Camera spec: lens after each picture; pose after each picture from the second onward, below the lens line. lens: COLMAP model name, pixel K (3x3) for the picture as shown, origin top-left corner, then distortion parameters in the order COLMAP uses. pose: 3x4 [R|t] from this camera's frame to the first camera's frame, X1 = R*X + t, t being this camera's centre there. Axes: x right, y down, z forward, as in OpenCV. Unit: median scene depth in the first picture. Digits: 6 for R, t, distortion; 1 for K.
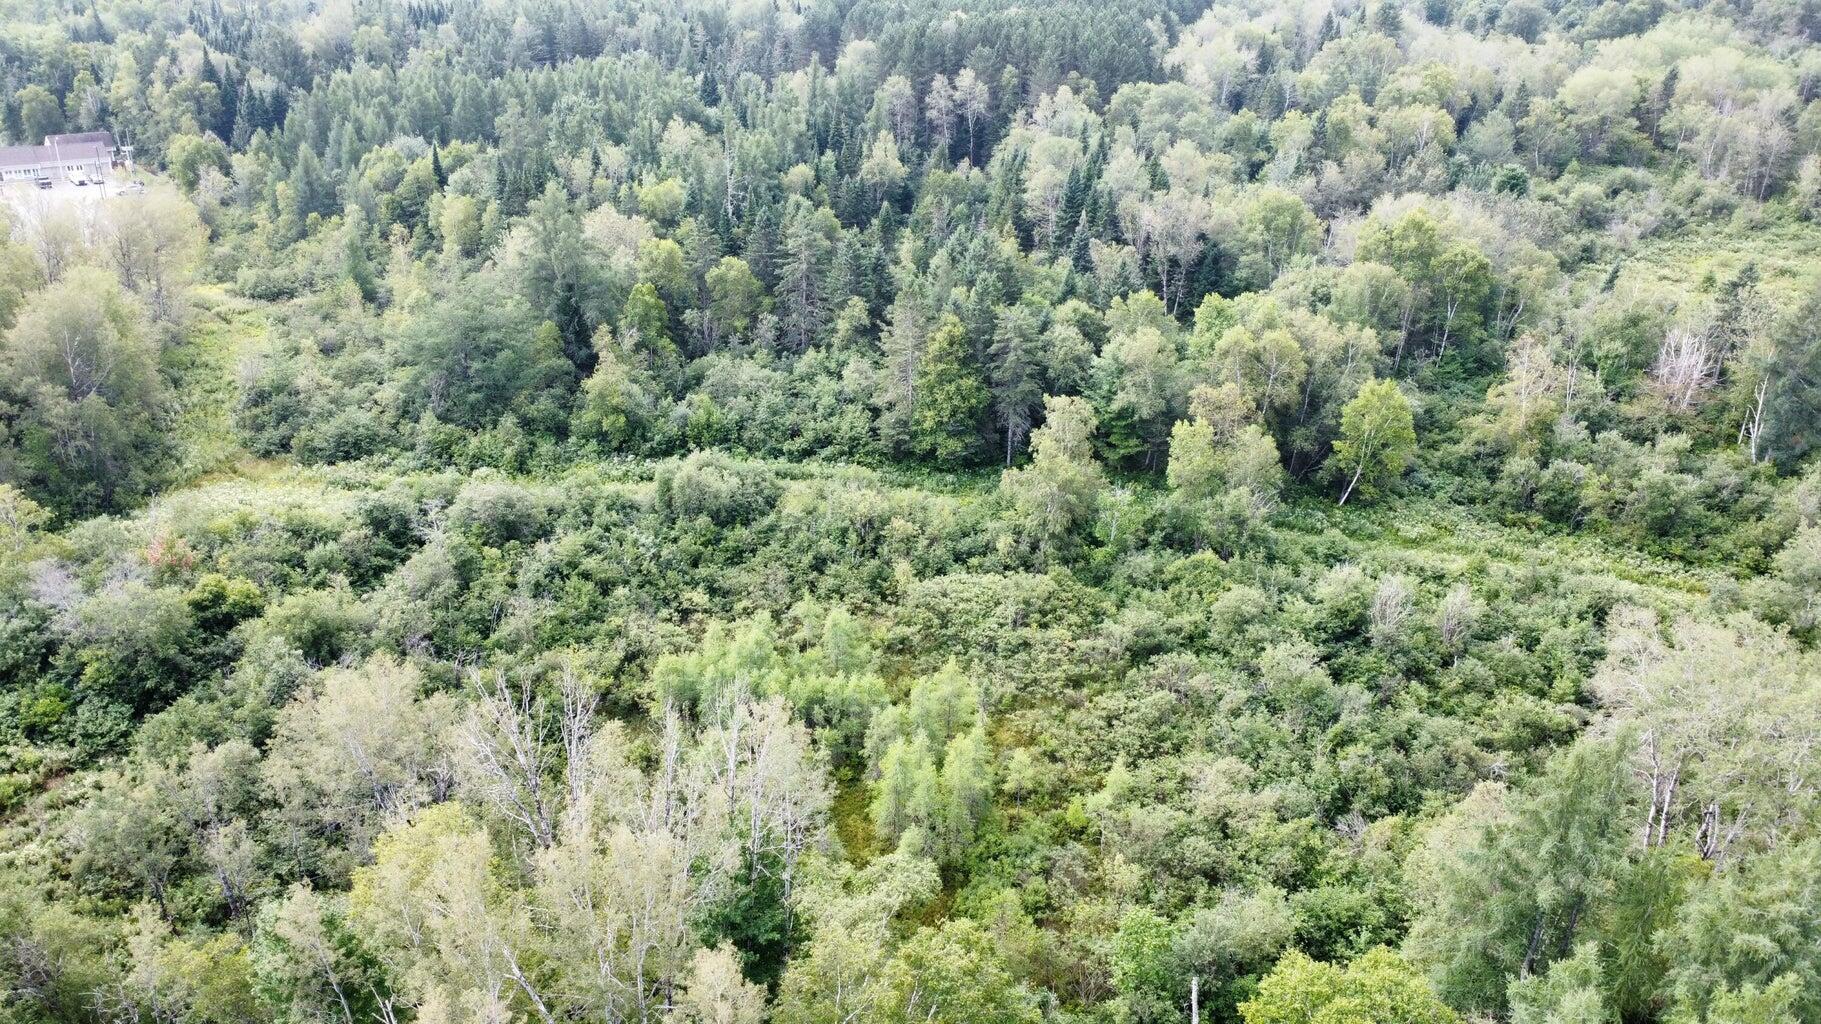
lens RADIAL K [[1336.2, 0, 910.5], [0, 1336.2, 512.0], [0, 0, 1]] dist [-0.051389, 0.033765]
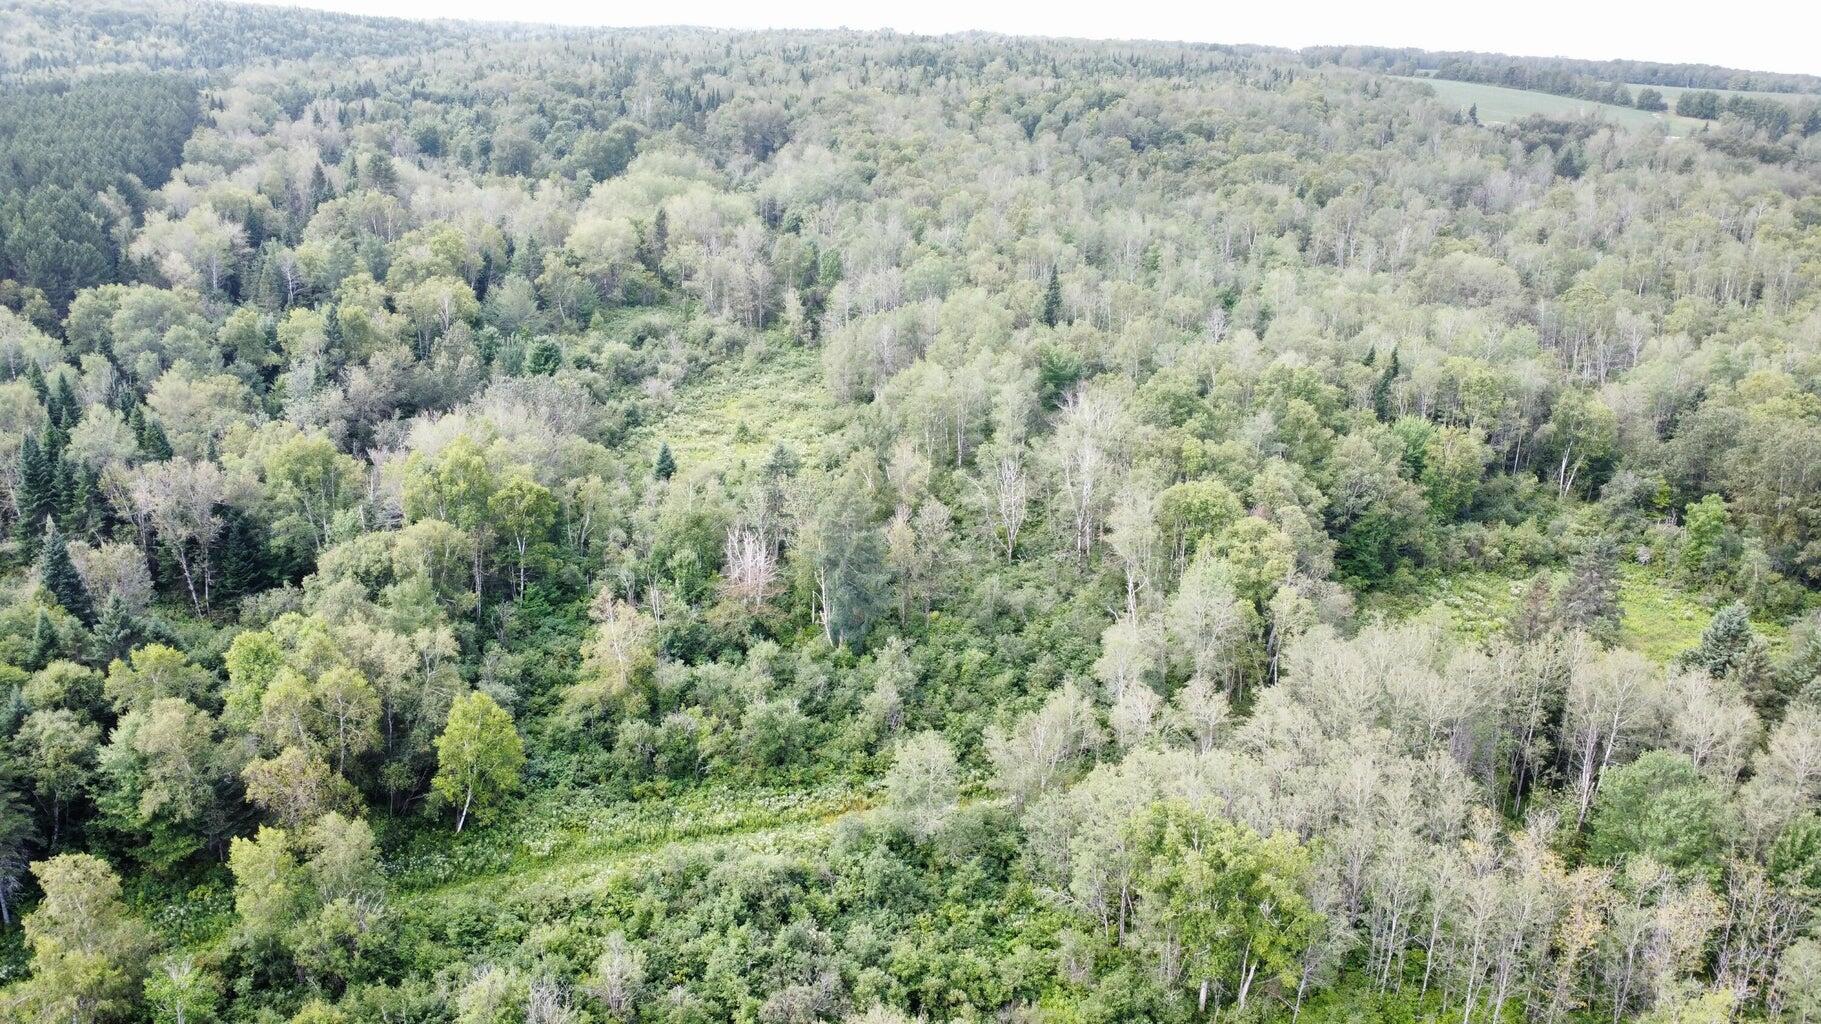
lens RADIAL K [[1336.2, 0, 910.5], [0, 1336.2, 512.0], [0, 0, 1]] dist [-0.051389, 0.033765]
pose [[0.770688, -0.206862, 0.602700, 0.045748], [0.243019, 0.969770, 0.022095, -0.102431], [-0.589051, 0.129439, 0.797662, 0.065249]]
